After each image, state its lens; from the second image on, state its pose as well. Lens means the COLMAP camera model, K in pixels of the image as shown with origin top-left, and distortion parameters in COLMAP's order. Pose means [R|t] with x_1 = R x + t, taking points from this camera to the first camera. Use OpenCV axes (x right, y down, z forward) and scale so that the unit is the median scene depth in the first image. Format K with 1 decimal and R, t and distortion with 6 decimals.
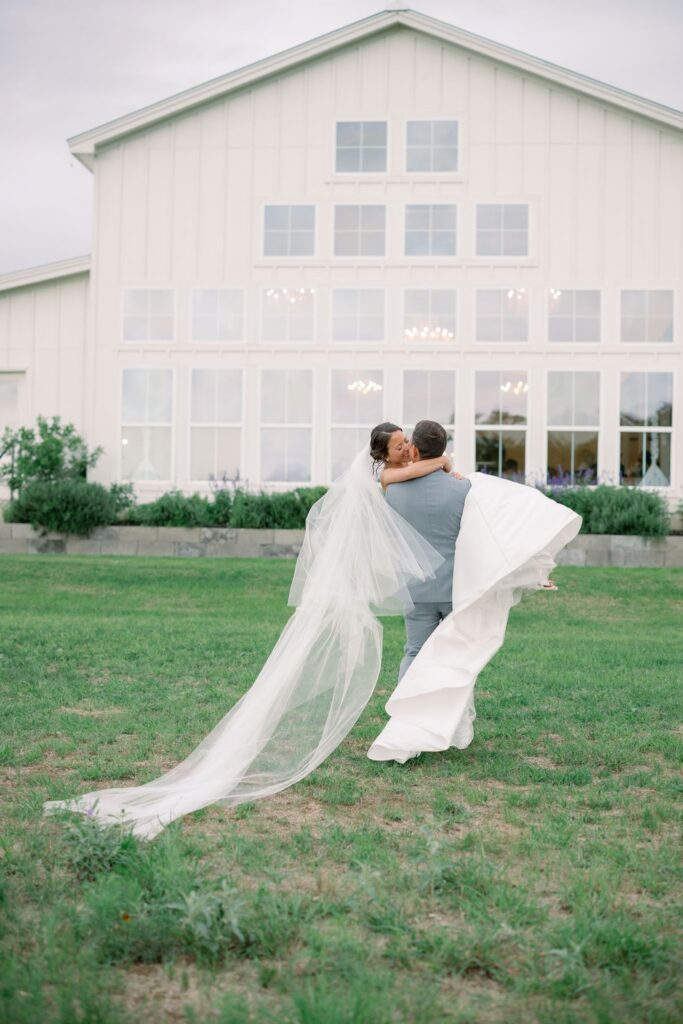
lens RADIAL K [[1092.3, 0, 341.5], [0, 1092.3, 512.0], [0, 0, 1]] dist [0.000616, 0.000339]
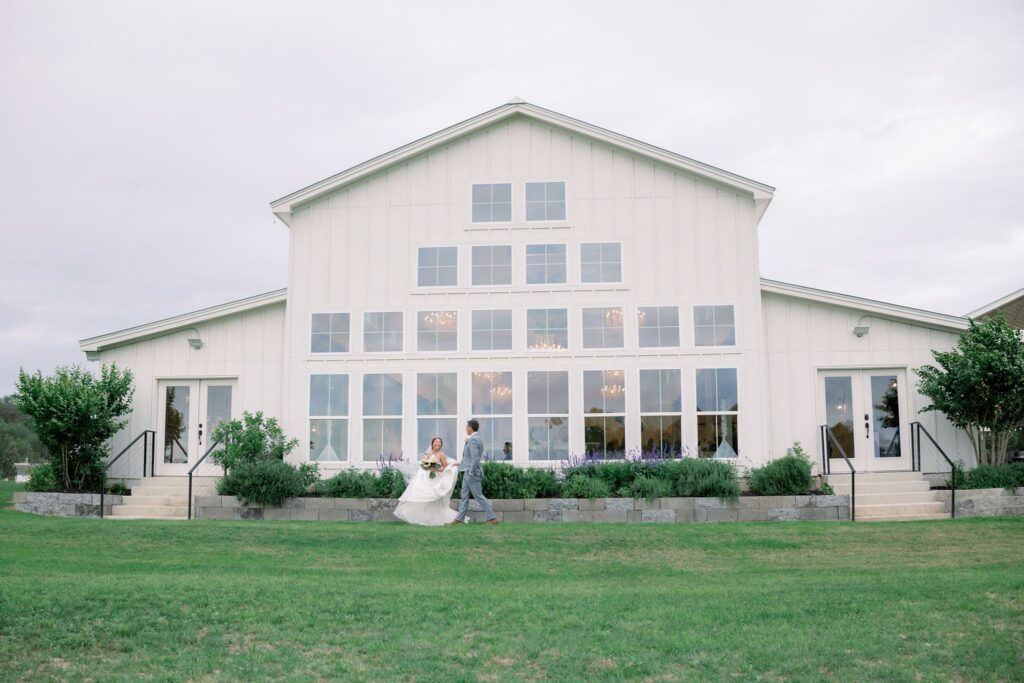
lens RADIAL K [[1075.5, 0, 512.0], [0, 1075.5, 341.5], [0, 0, 1]] dist [-0.250361, 0.001043]
pose [[0.998721, -0.013729, 0.048662, -0.021651], [0.020136, 0.990815, -0.133719, 0.003122], [-0.046379, 0.134528, 0.989824, -0.243672]]
